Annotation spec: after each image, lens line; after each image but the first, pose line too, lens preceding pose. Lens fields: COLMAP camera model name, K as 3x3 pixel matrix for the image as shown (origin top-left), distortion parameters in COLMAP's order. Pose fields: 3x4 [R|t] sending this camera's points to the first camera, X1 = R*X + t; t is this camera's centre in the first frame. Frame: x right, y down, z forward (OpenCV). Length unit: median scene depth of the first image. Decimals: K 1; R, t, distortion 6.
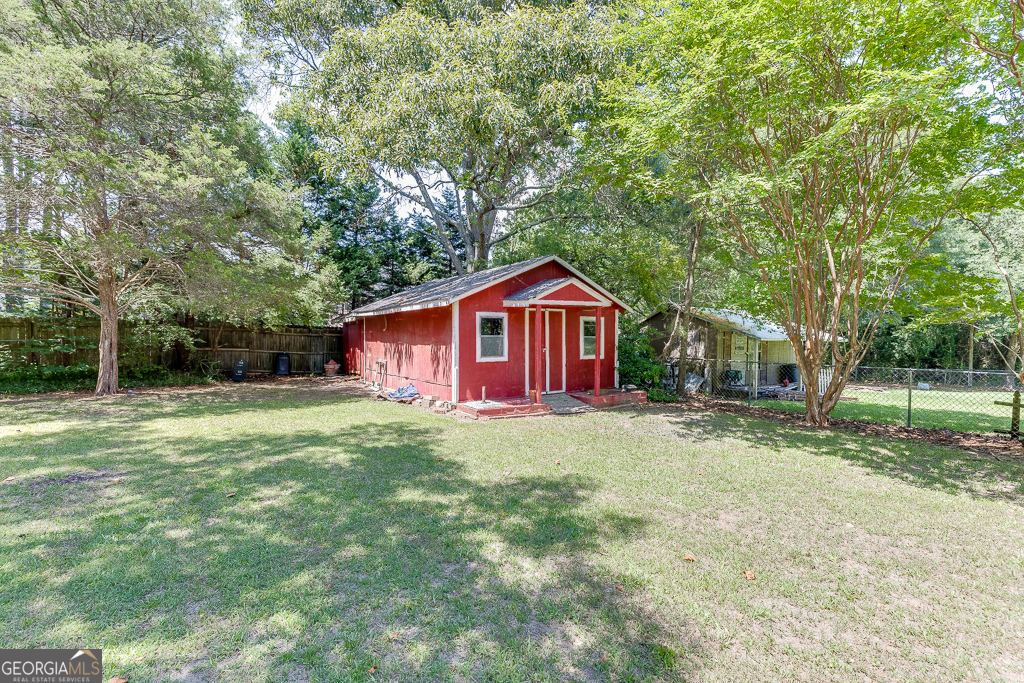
lens RADIAL K [[456.7, 0, 511.4], [0, 456.7, 338.7], [0, 0, 1]] dist [0.002930, -0.000313]
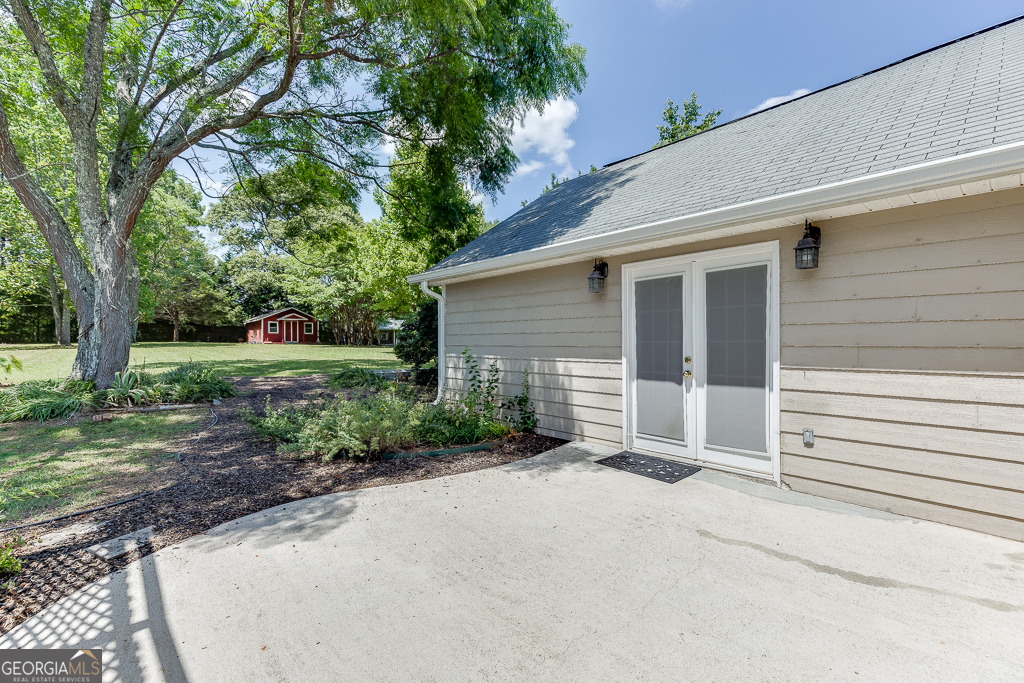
lens RADIAL K [[456.7, 0, 522.3], [0, 456.7, 341.3], [0, 0, 1]] dist [0.002930, -0.000313]
pose [[0.995589, -0.002601, 0.093790, 1.829195], [0.003758, 0.999919, -0.012168, 0.182206], [-0.093750, 0.012467, 0.995518, -3.382626]]
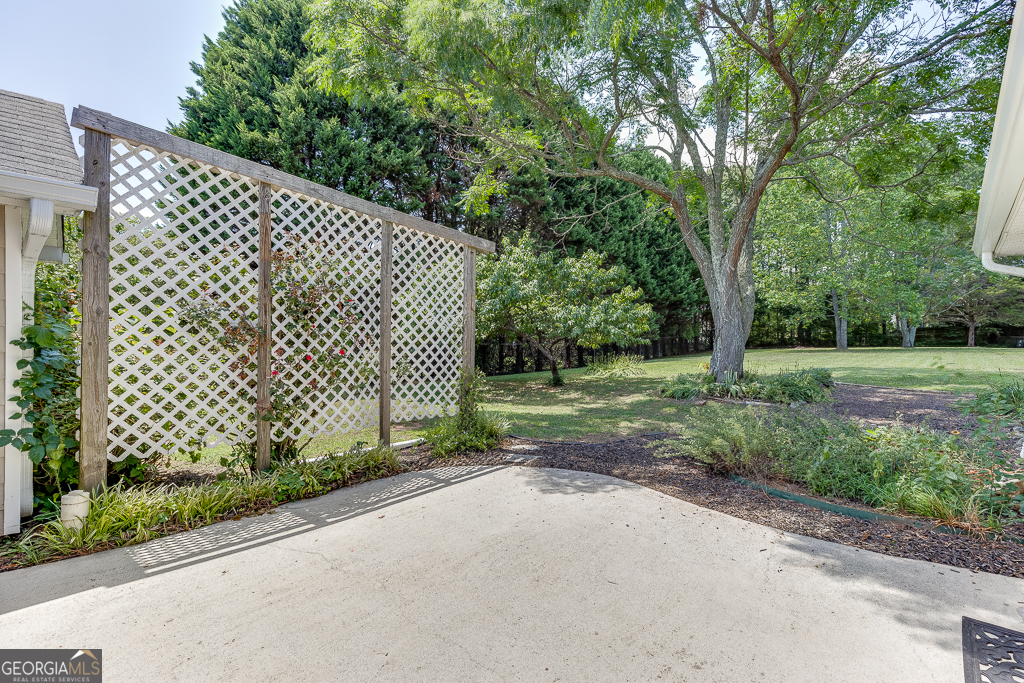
lens RADIAL K [[456.7, 0, 521.5], [0, 456.7, 342.9], [0, 0, 1]] dist [0.002930, -0.000313]
pose [[0.175881, -0.004349, -0.984402, 2.089243], [-0.015531, 0.999854, -0.007192, 0.176585], [0.984289, 0.016554, 0.175788, -3.190644]]
